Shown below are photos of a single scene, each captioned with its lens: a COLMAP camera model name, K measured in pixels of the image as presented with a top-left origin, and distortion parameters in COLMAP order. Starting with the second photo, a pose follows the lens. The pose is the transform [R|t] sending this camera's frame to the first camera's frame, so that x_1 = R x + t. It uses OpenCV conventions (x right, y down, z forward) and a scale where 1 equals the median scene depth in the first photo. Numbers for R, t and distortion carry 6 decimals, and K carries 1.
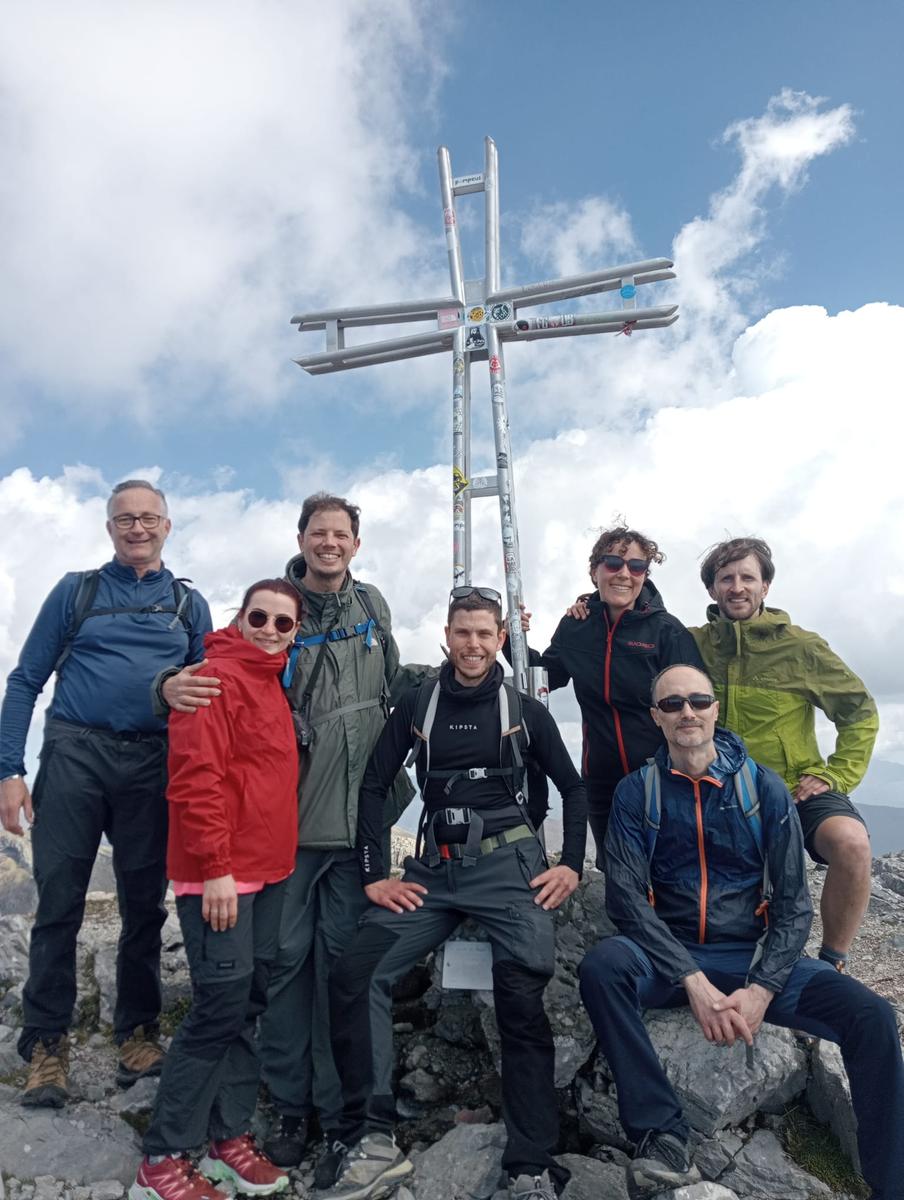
lens RADIAL K [[934.8, 0, 421.9], [0, 934.8, 603.1], [0, 0, 1]] dist [-0.001627, 0.013056]
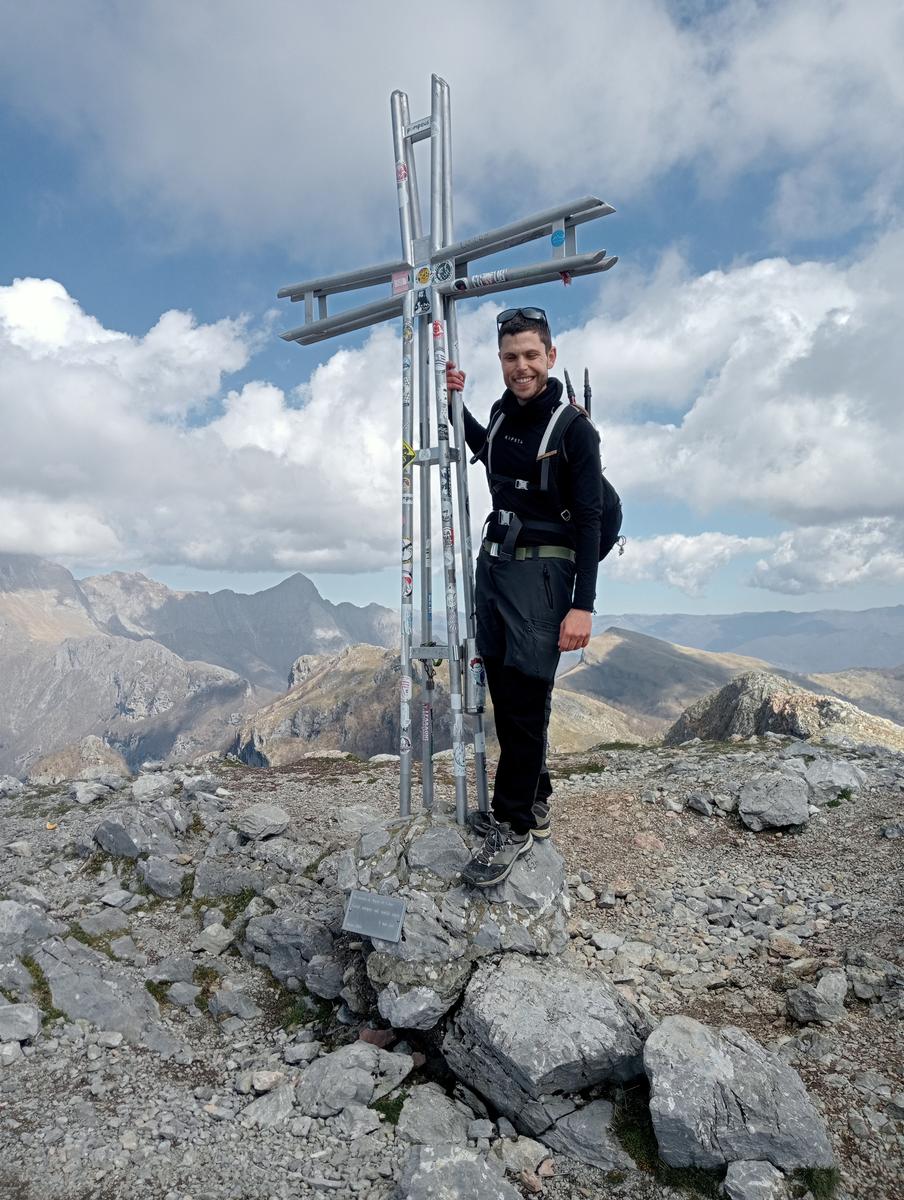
lens RADIAL K [[919.1, 0, 452.0], [0, 919.1, 600.0], [0, 0, 1]] dist [0.041258, -0.076892]
pose [[0.934026, 0.009622, -0.357075, 0.439981], [0.051187, 0.985715, 0.160454, -0.128234], [0.353518, -0.168146, 0.920191, 0.060917]]
